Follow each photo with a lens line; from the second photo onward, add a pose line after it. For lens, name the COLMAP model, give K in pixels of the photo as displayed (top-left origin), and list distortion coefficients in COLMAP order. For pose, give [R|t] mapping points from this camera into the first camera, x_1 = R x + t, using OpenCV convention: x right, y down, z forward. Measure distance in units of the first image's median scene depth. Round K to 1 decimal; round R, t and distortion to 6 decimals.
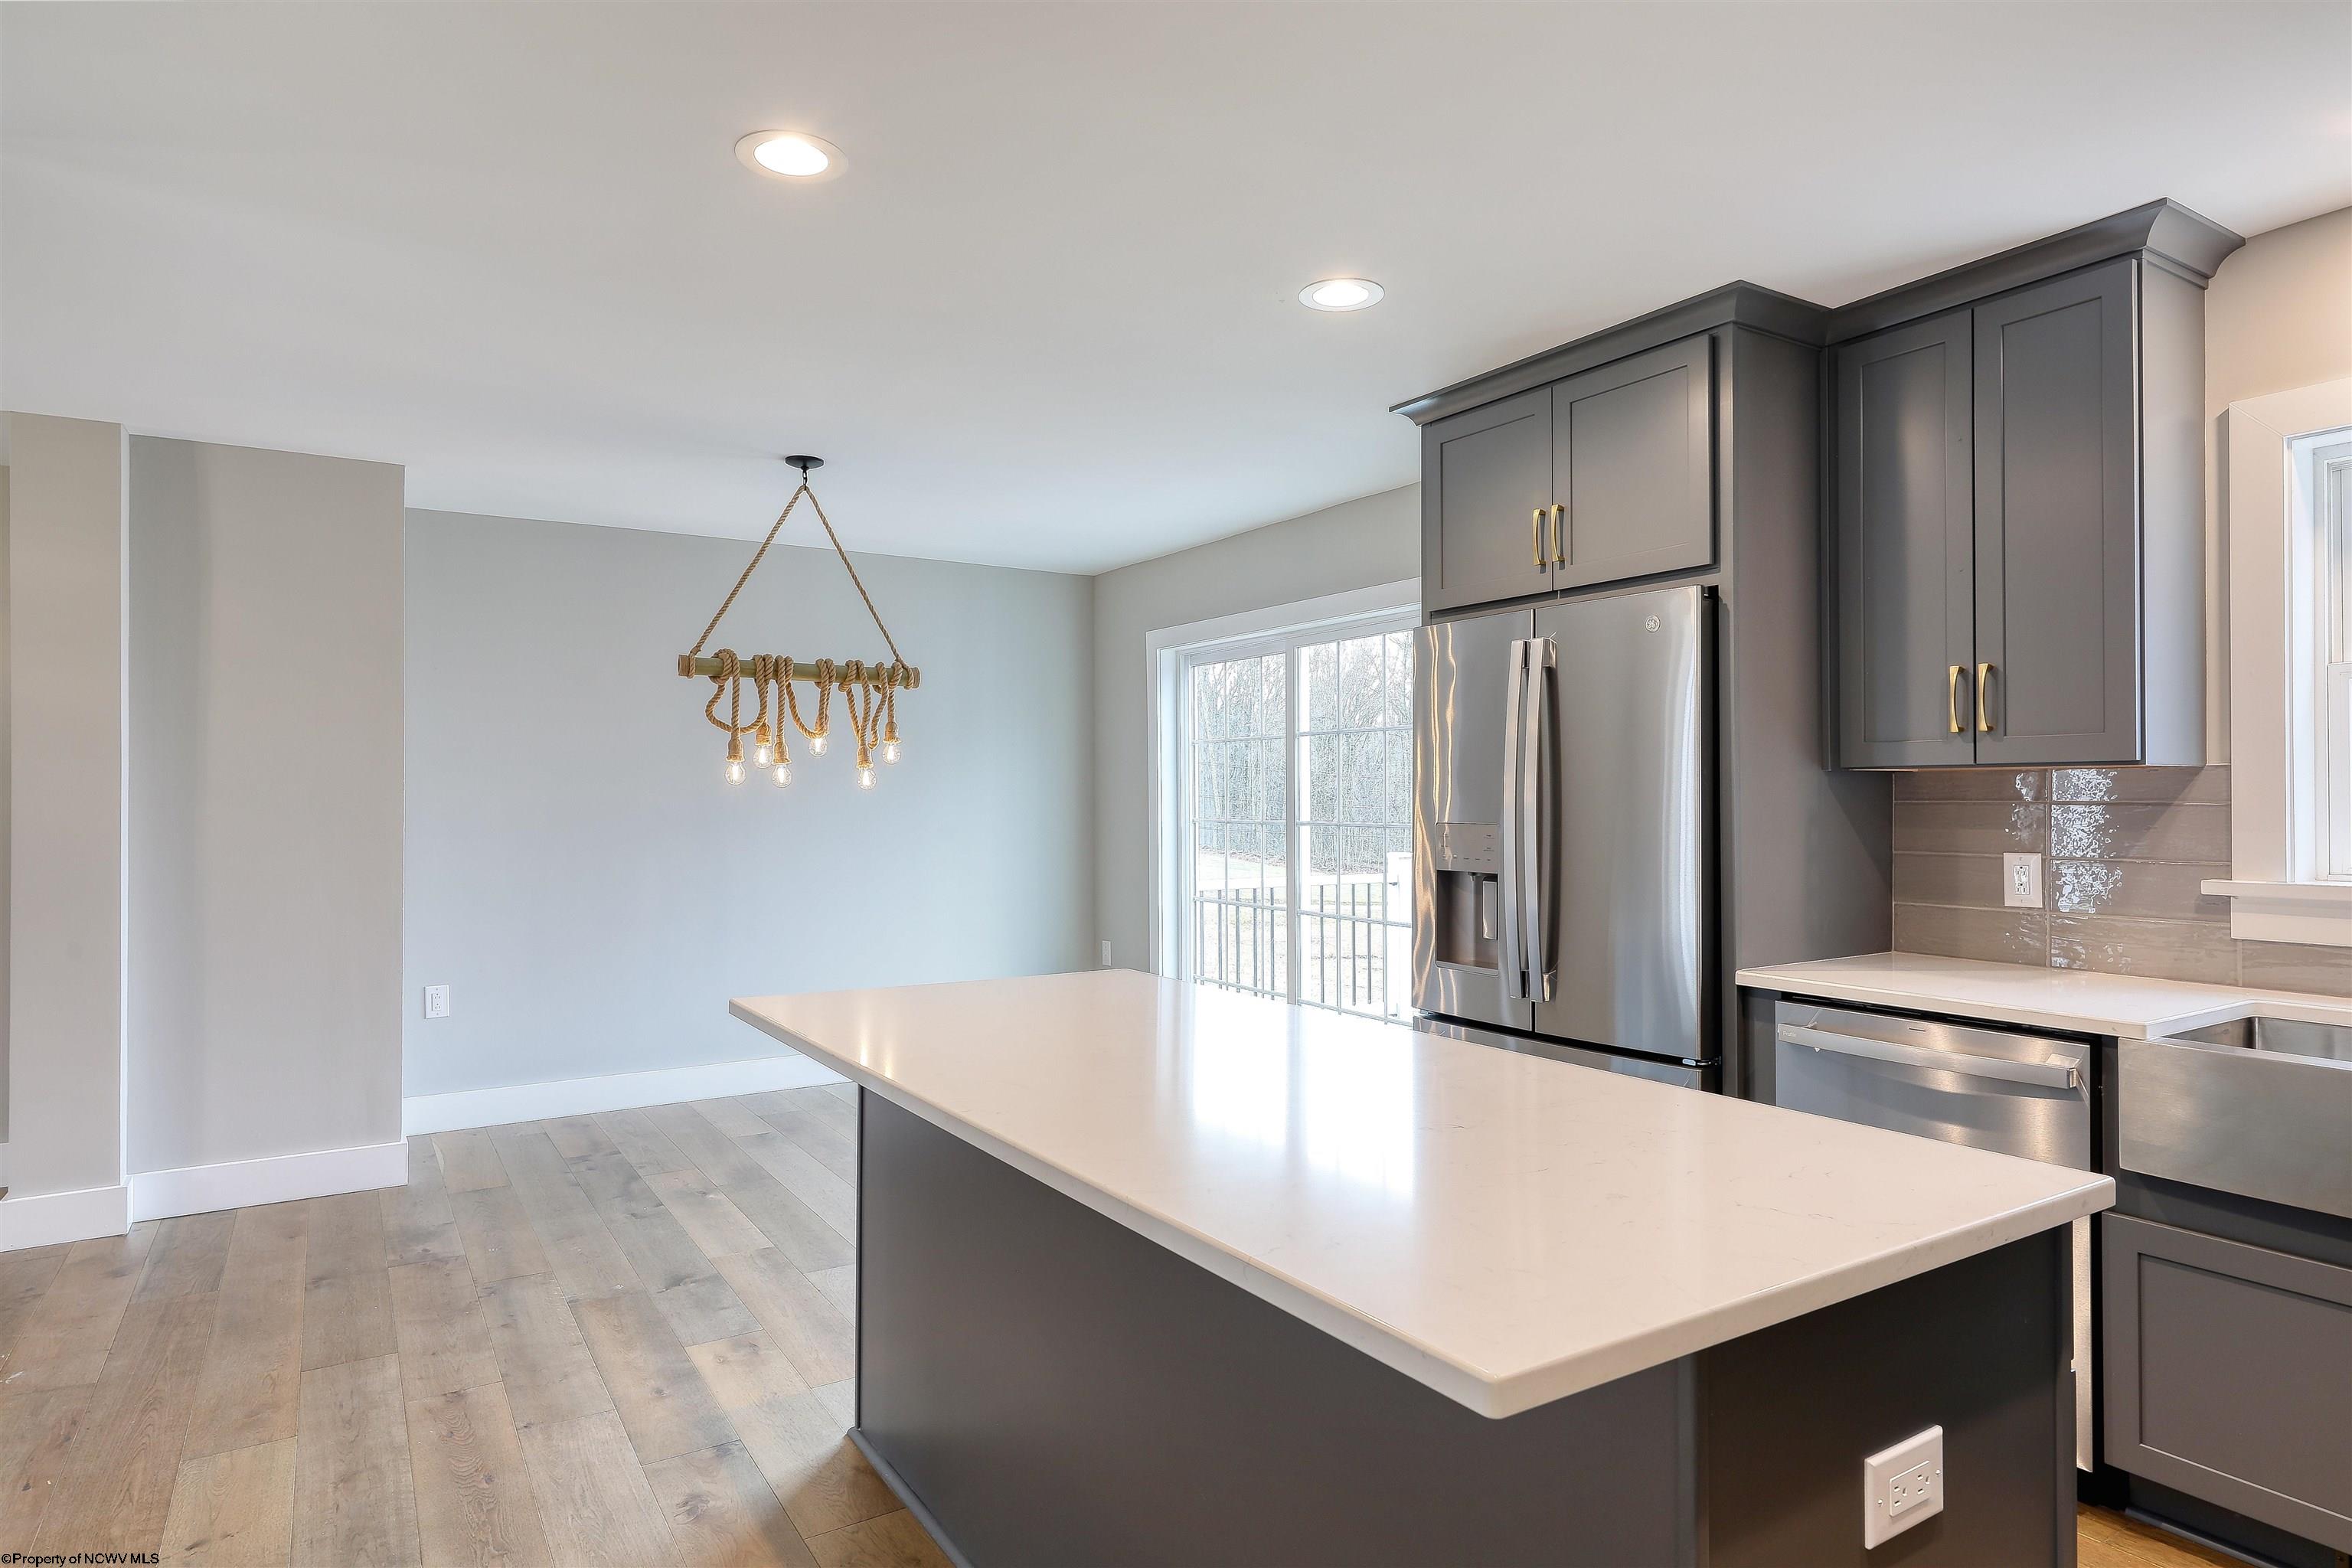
lens RADIAL K [[1311.8, 0, 1173.1], [0, 1311.8, 789.0], [0, 0, 1]] dist [0.006733, -0.002221]
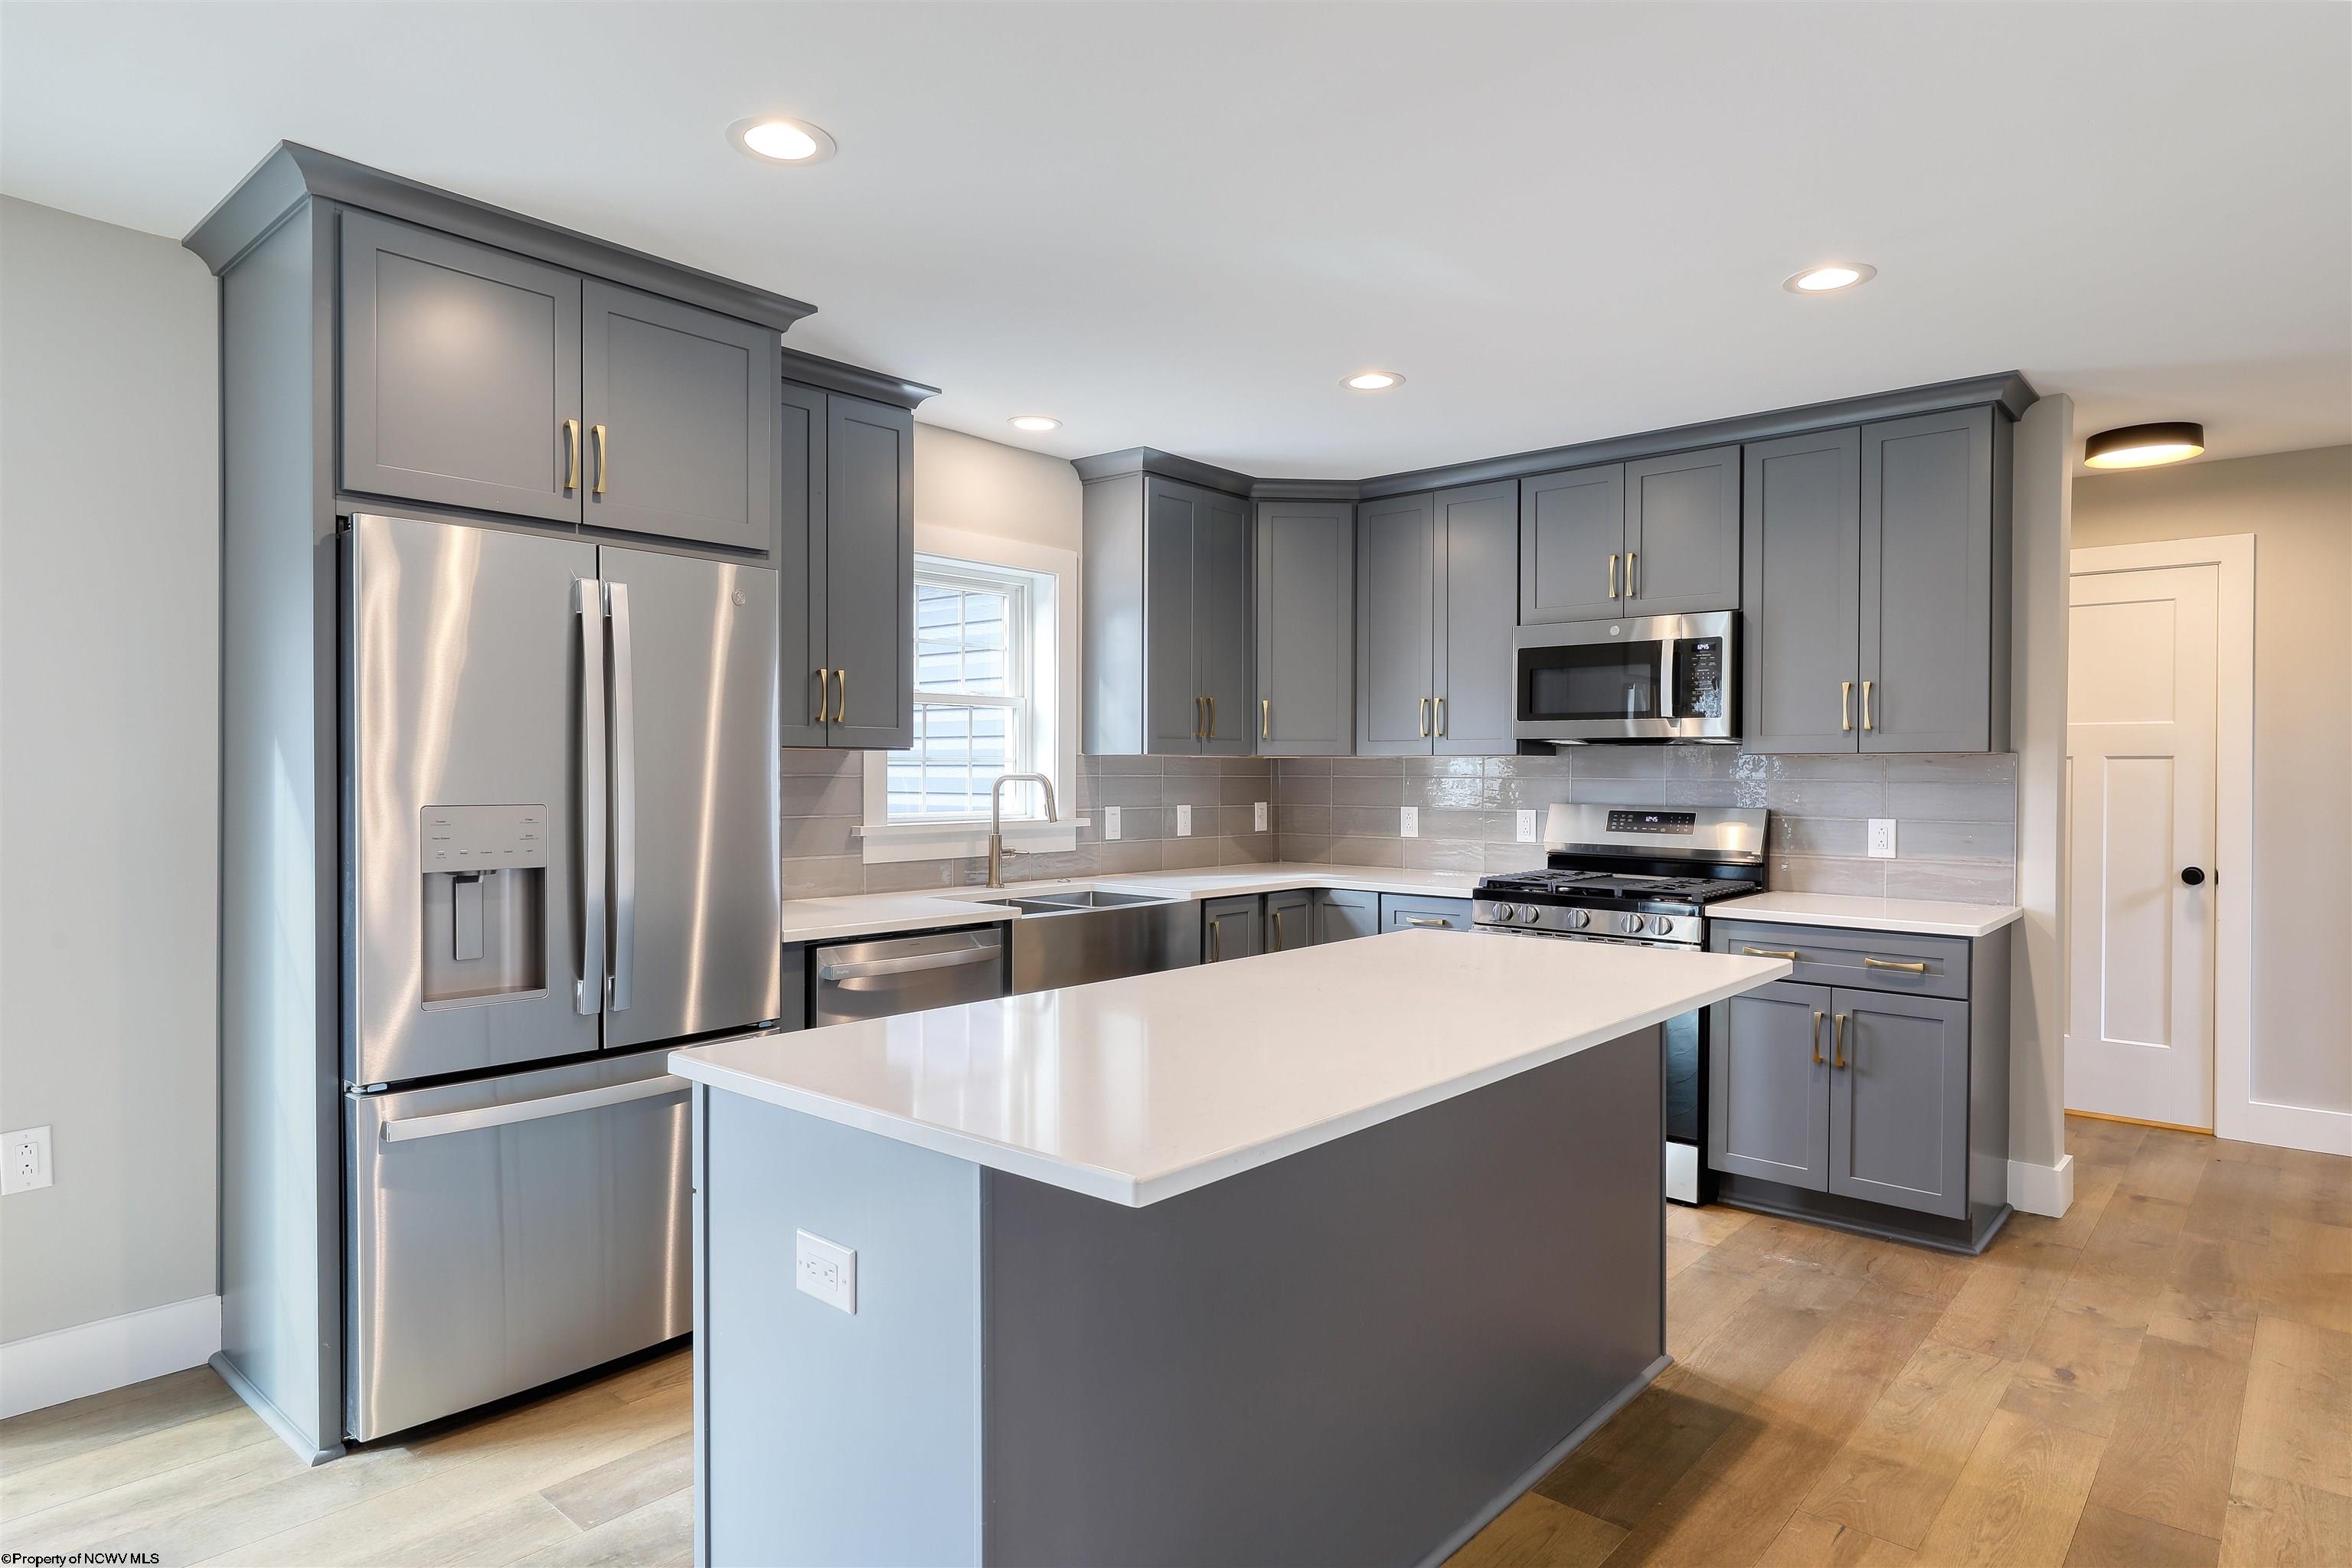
lens RADIAL K [[1329.1, 0, 1169.2], [0, 1329.1, 793.3], [0, 0, 1]] dist [0.005025, 0.001006]
pose [[-0.274717, -0.015040, 0.961407, -0.718546], [-0.009948, 0.999869, 0.012799, 0.007248], [-0.961474, -0.006048, -0.274831, 0.992046]]
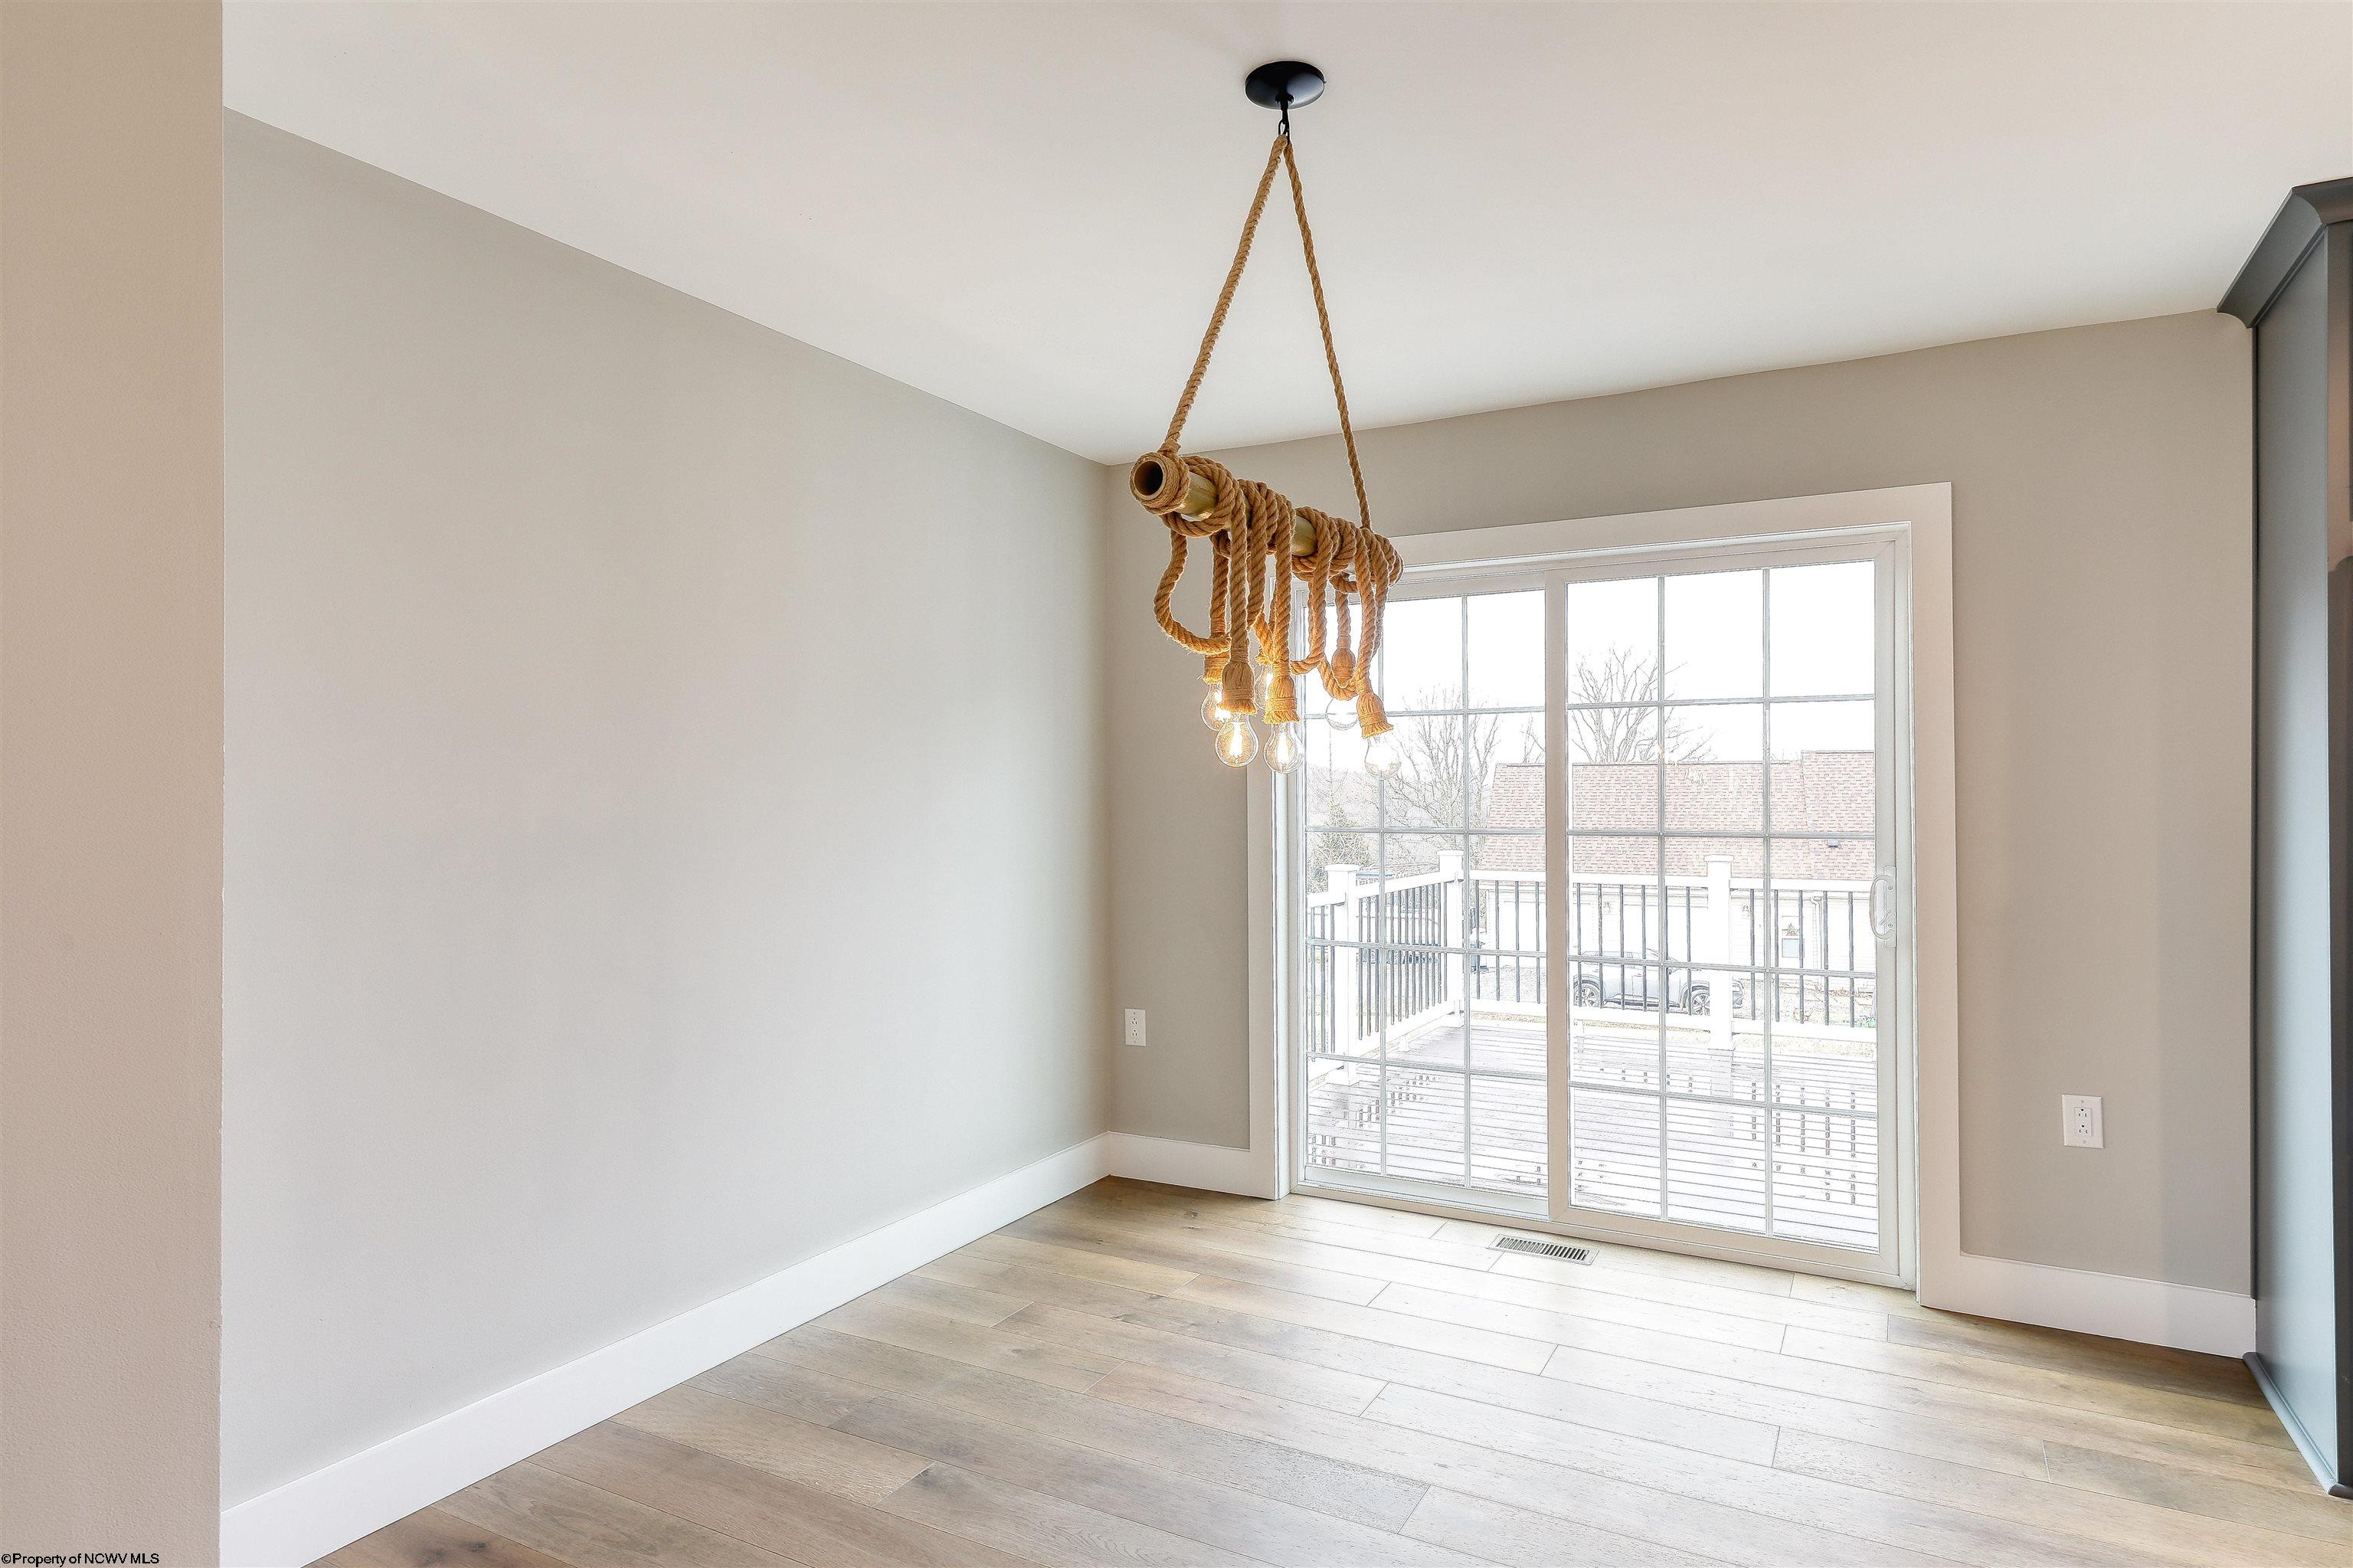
lens RADIAL K [[1329.7, 0, 1169.7], [0, 1329.7, 793.3], [0, 0, 1]] dist [0.005025, 0.001006]
pose [[0.879057, -0.003304, 0.476705, -0.809579], [0.000899, 0.999986, 0.005274, 0.002149], [-0.476715, -0.004207, 0.879048, 0.885978]]
